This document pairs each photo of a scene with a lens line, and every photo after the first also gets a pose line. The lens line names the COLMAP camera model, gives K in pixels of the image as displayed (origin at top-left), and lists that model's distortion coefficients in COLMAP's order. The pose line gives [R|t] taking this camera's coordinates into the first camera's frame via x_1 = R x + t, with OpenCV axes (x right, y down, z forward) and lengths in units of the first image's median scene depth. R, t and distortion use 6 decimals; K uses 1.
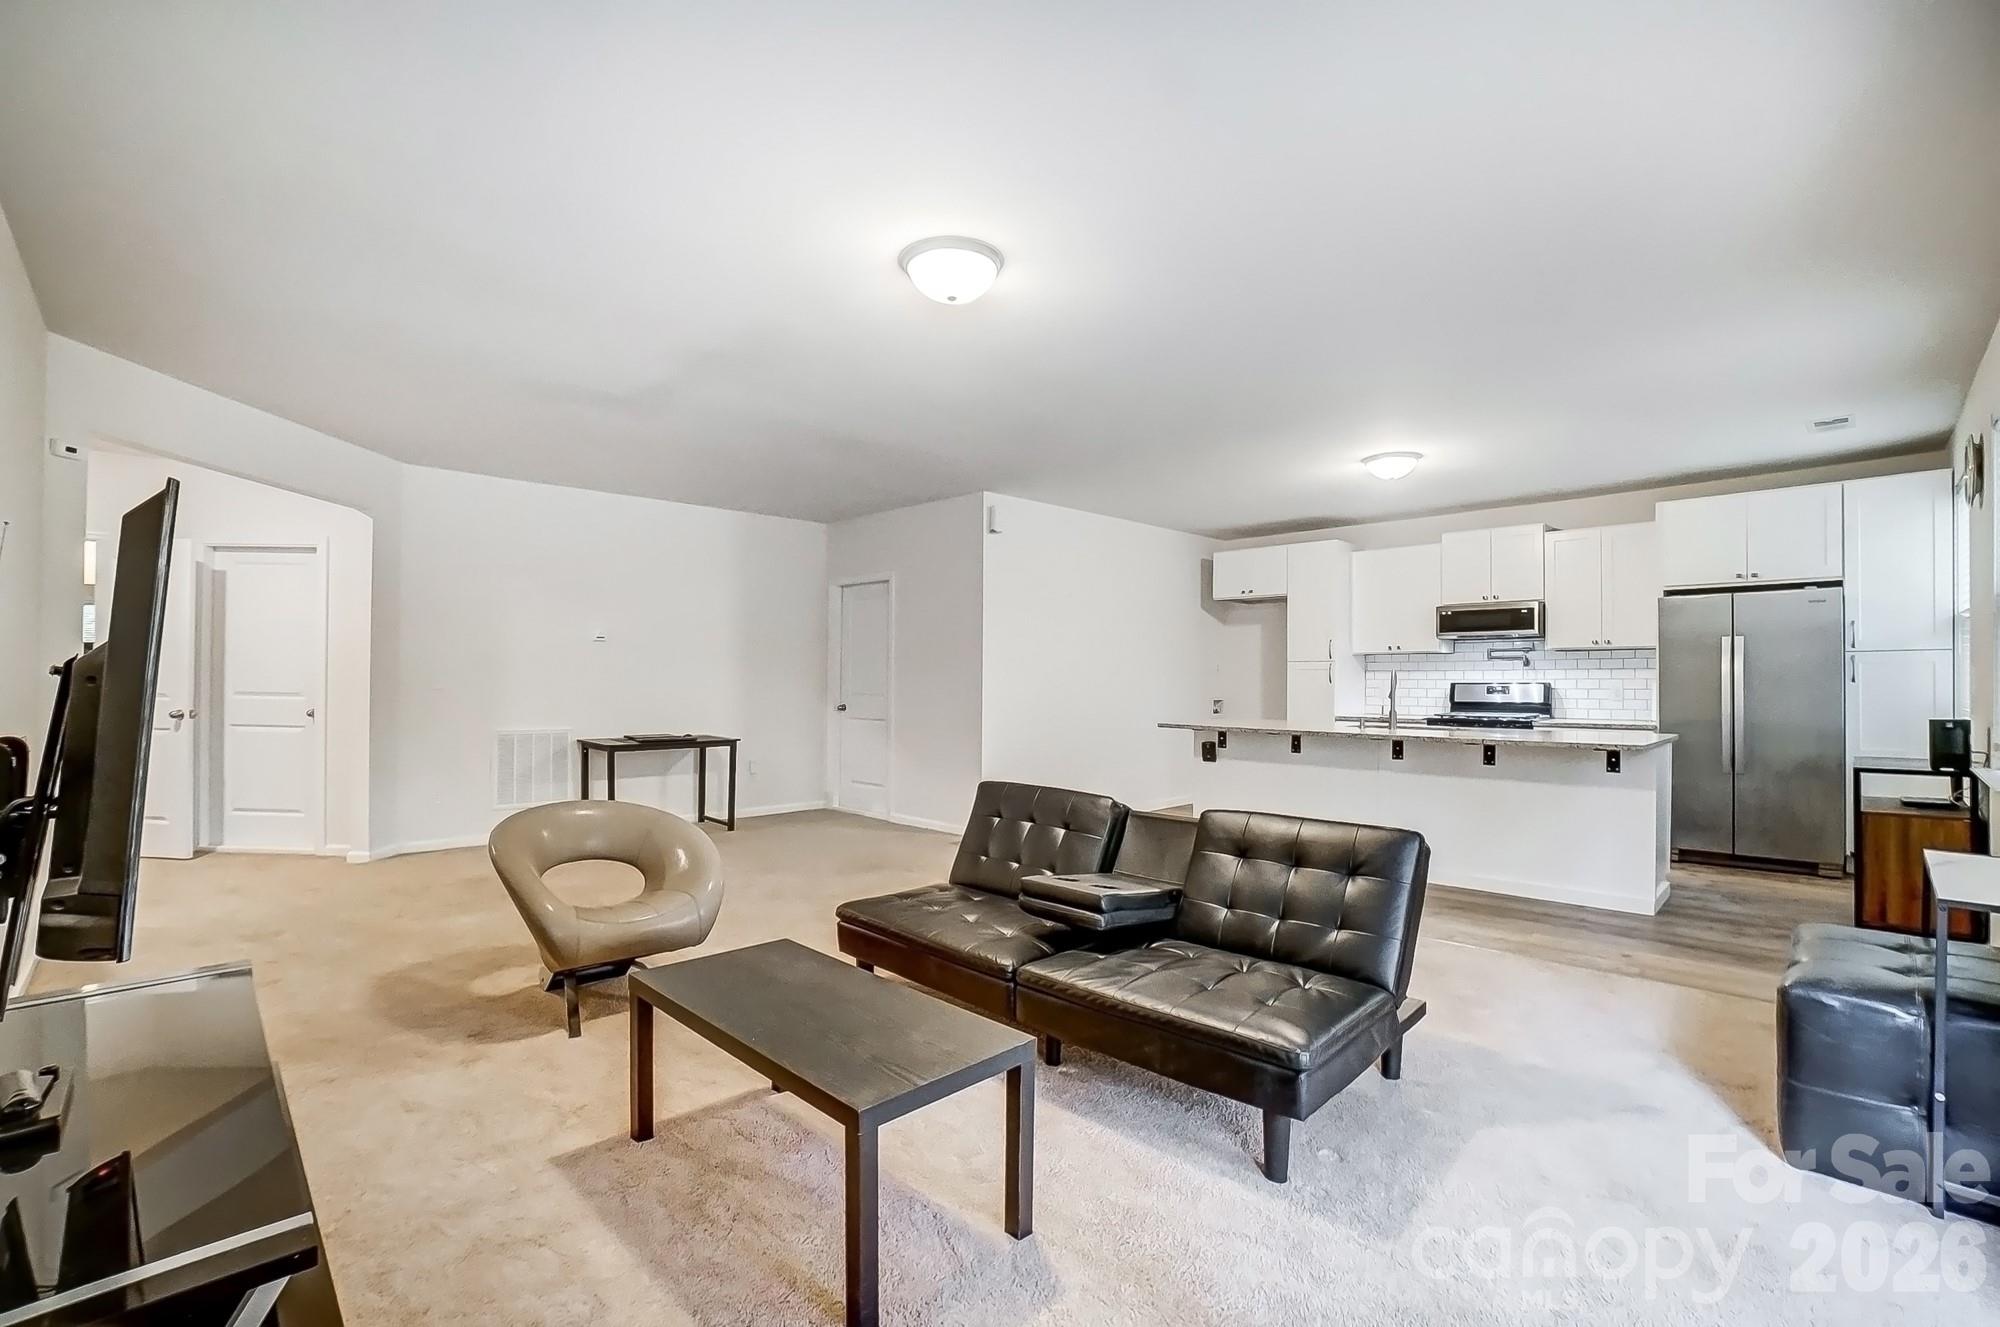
lens RADIAL K [[892.3, 0, 995.2], [0, 892.3, 678.6], [0, 0, 1]] dist [-0.041503, 0.009777]
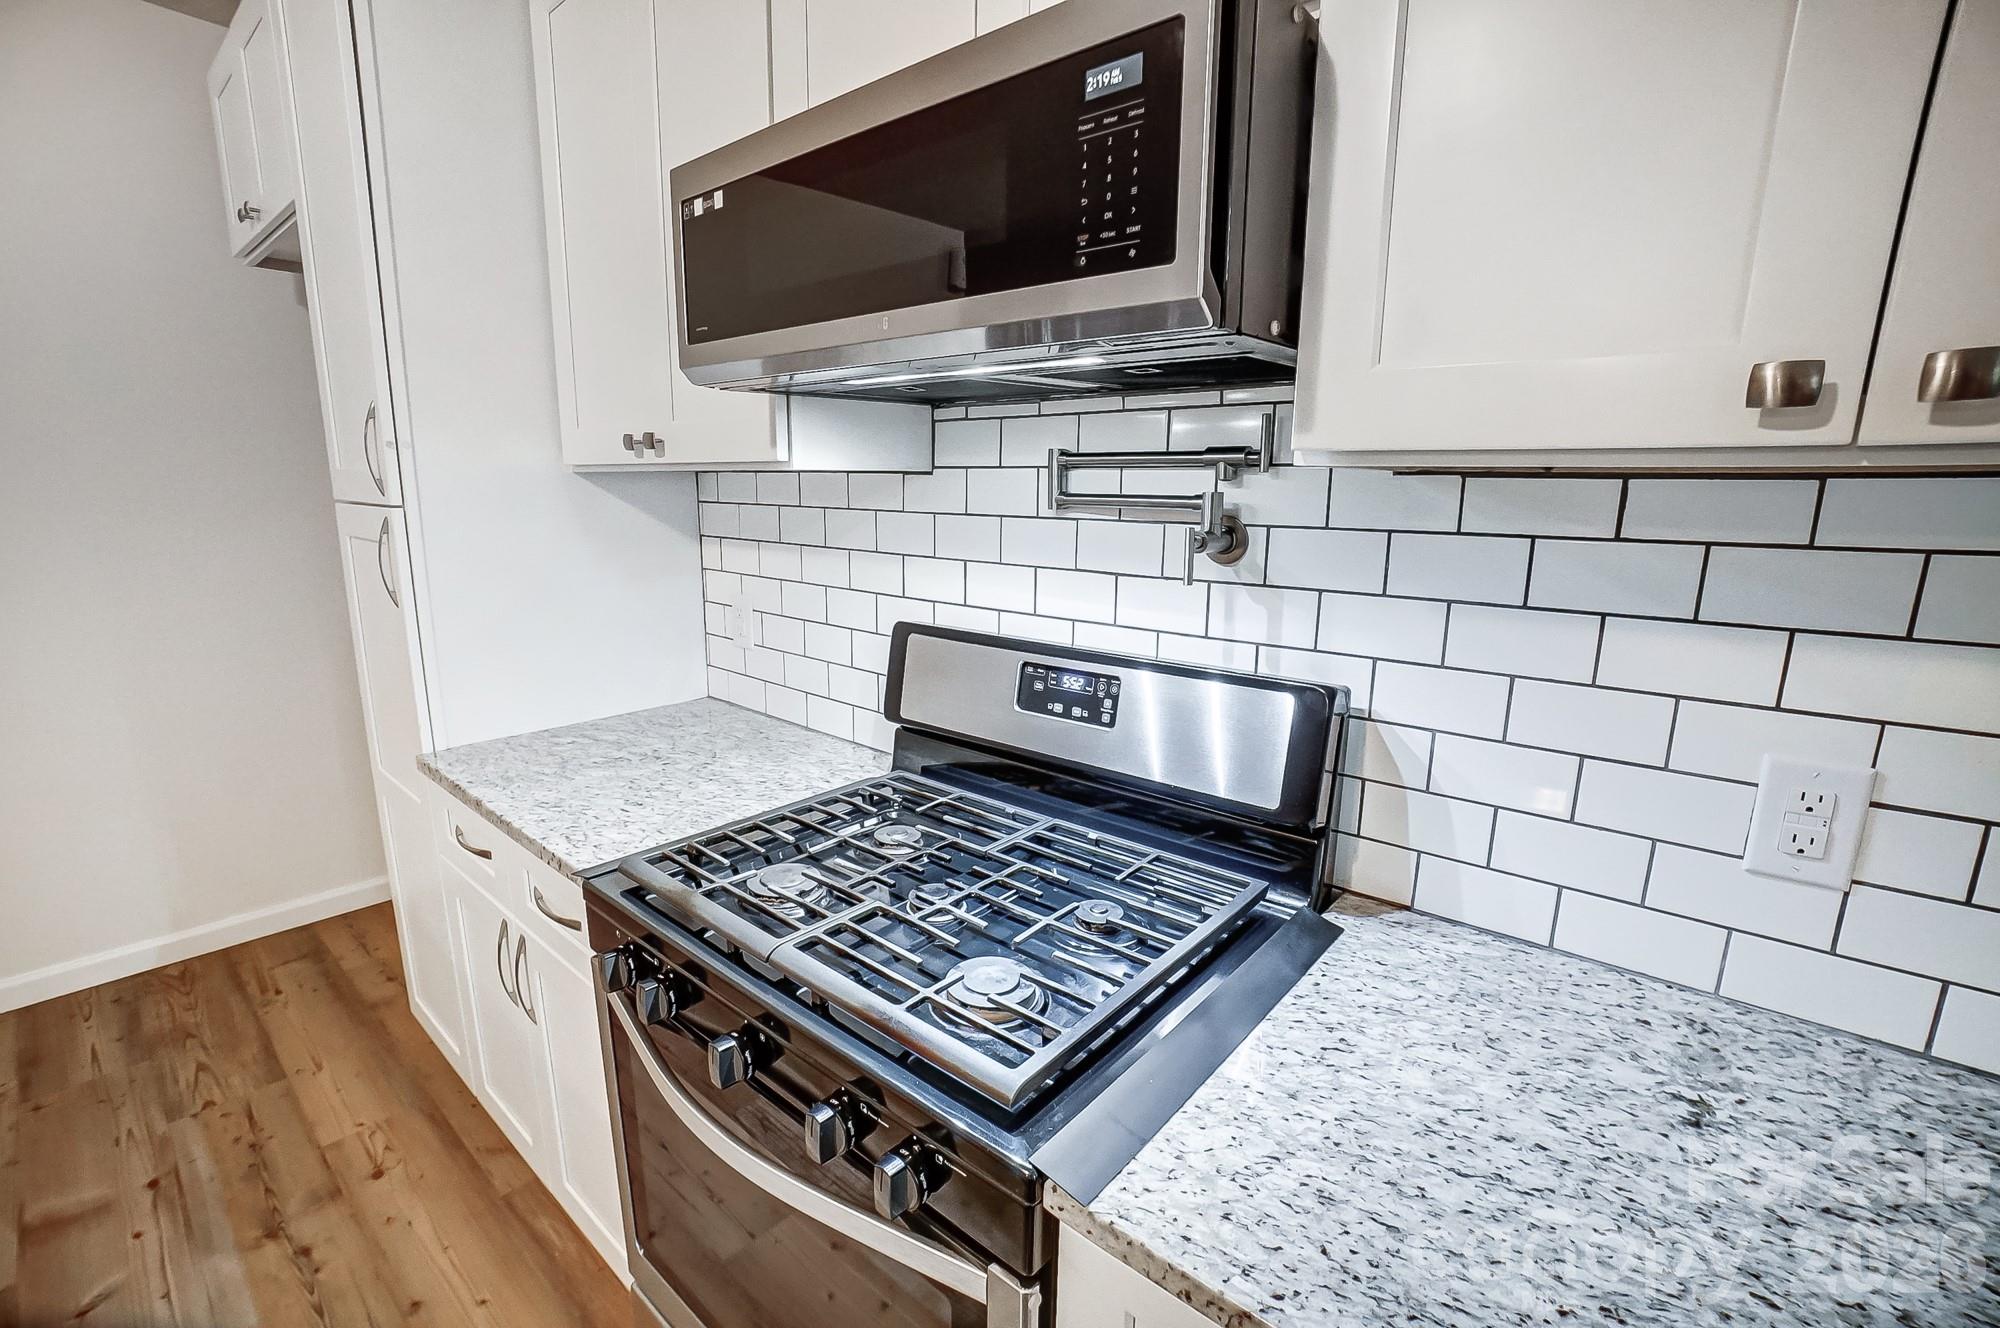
lens RADIAL K [[892.3, 0, 991.9], [0, 892.3, 682.7], [0, 0, 1]] dist [-0.041503, 0.009777]
pose [[0.997401, -0.003511, 0.071970, 0.567627], [-0.012097, 0.976478, 0.215278, -0.028478], [-0.071033, -0.215589, 0.973897, 0.866058]]
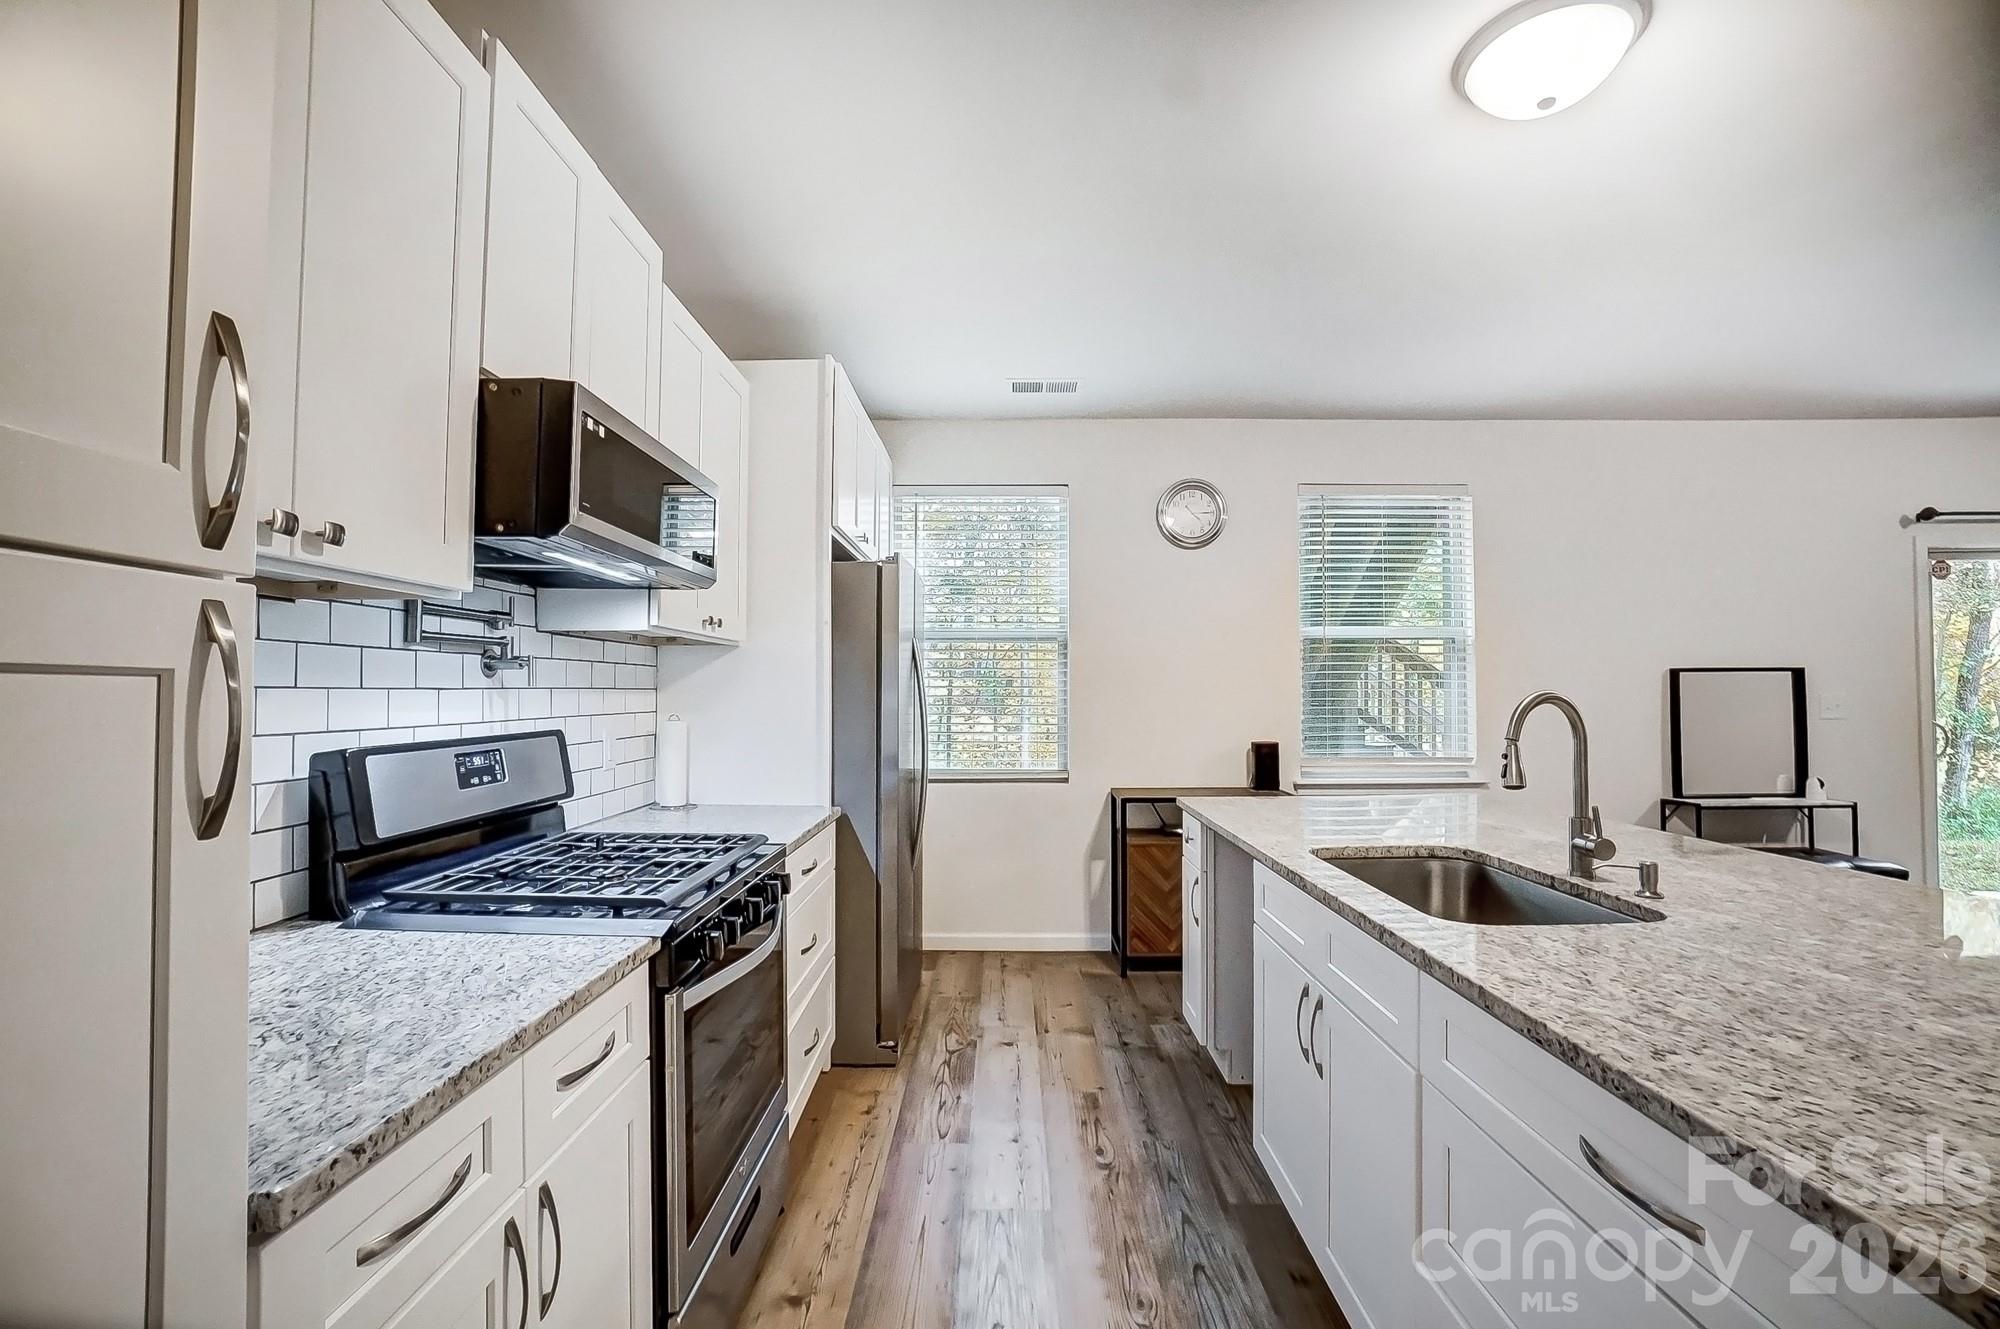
lens RADIAL K [[892.3, 0, 988.5], [0, 892.3, 663.7], [0, 0, 1]] dist [-0.041503, 0.009777]
pose [[-0.697801, 0.023255, 0.715914, 0.295884], [0.004012, 0.999584, -0.028559, -0.009542], [-0.716281, -0.017056, -0.697604, 1.124600]]
